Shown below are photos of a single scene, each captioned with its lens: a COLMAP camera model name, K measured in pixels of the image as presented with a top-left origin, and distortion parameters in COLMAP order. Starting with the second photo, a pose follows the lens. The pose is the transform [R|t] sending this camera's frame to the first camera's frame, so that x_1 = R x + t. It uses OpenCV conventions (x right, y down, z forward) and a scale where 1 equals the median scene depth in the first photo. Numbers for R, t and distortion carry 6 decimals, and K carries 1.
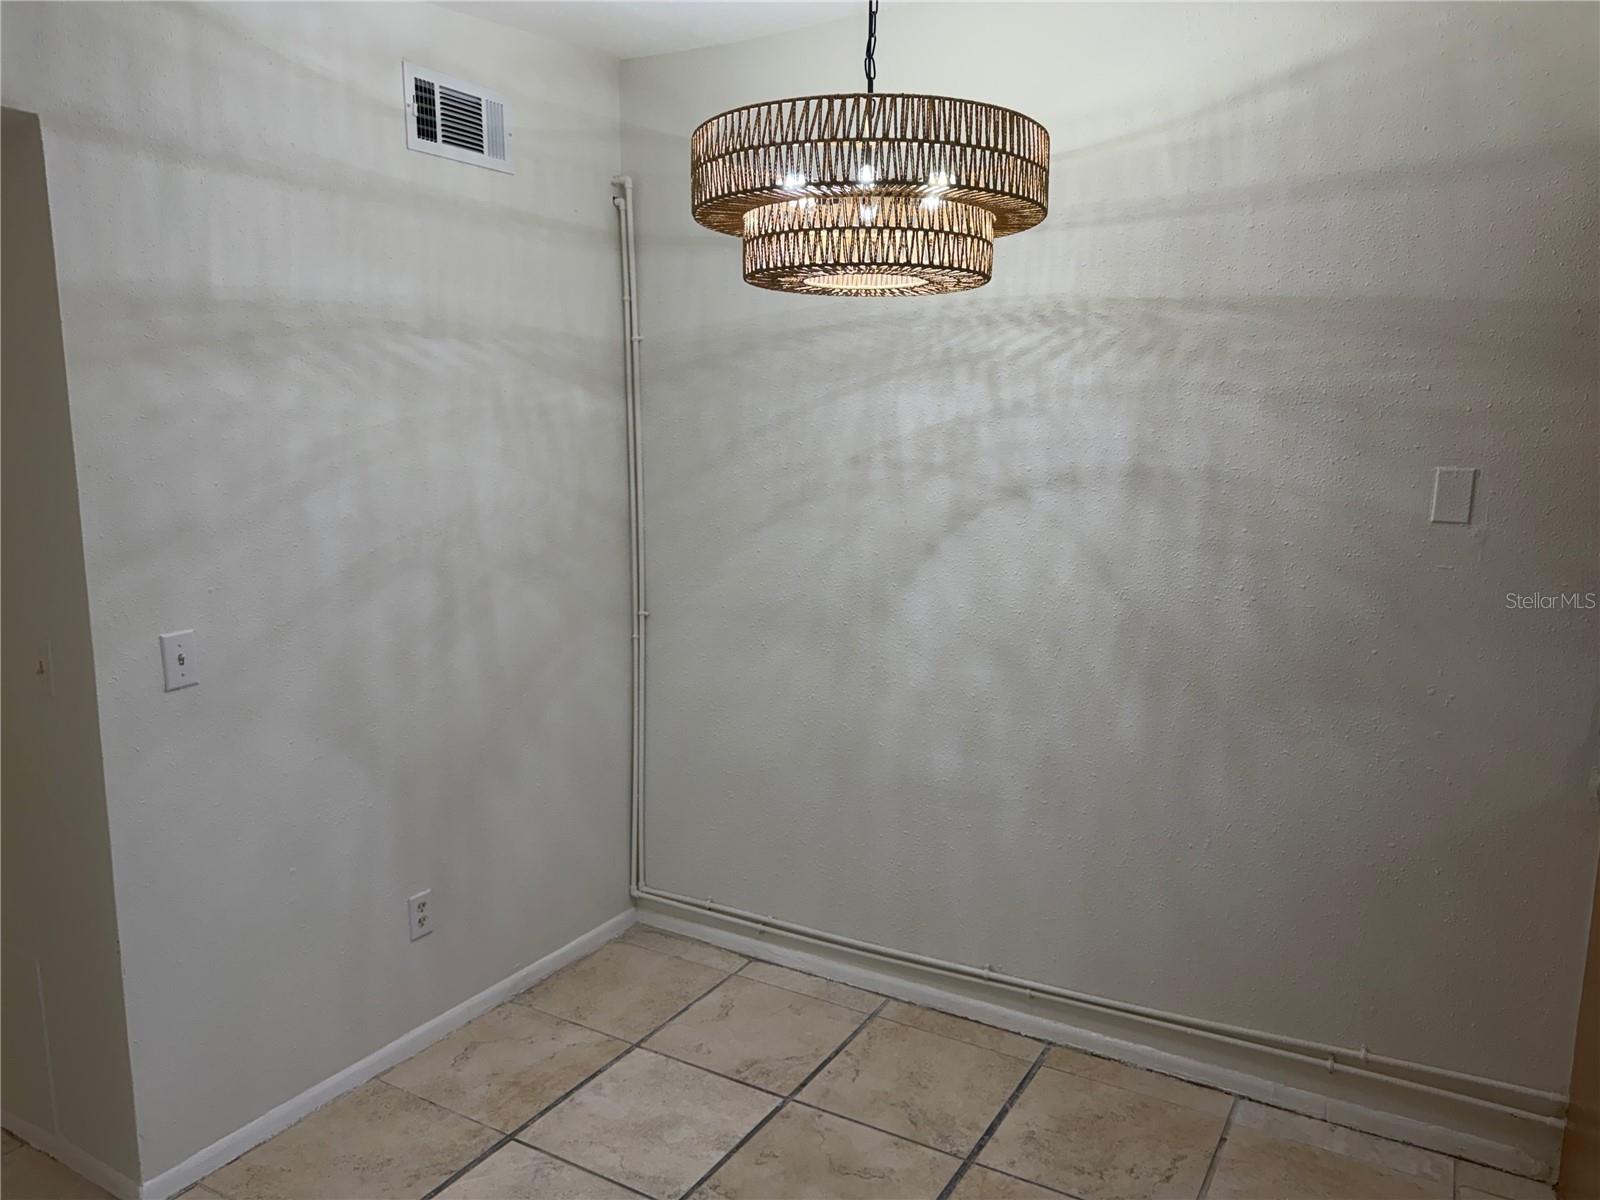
lens RADIAL K [[1143.1, 0, 806.0], [0, 1143.1, 603.9], [0, 0, 1]] dist [0.080448, -0.096942]
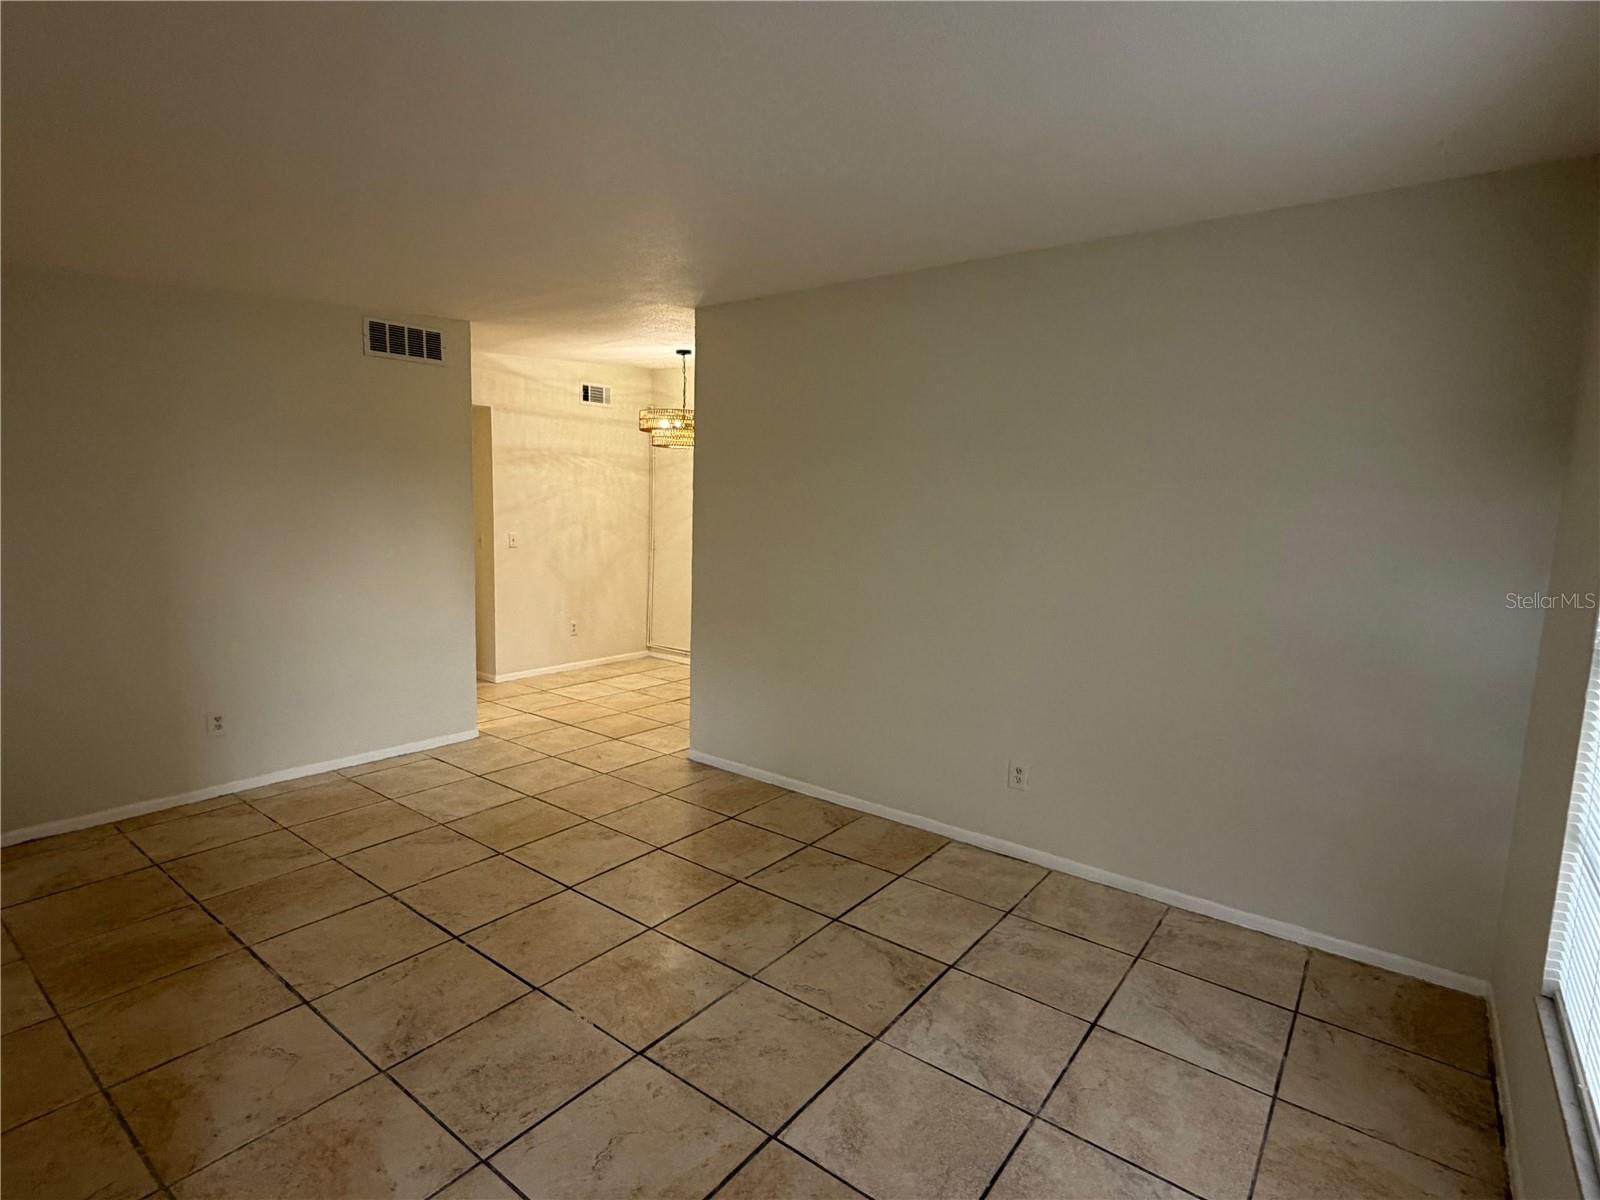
lens RADIAL K [[812.5, 0, 804.4], [0, 812.5, 607.1], [0, 0, 1]] dist [-0.001139, 0.000170]
pose [[0.992738, 0.042705, -0.112459, 0.612338], [-0.045073, 0.998811, -0.018596, 0.228847], [0.111531, 0.023530, 0.993482, -1.308555]]
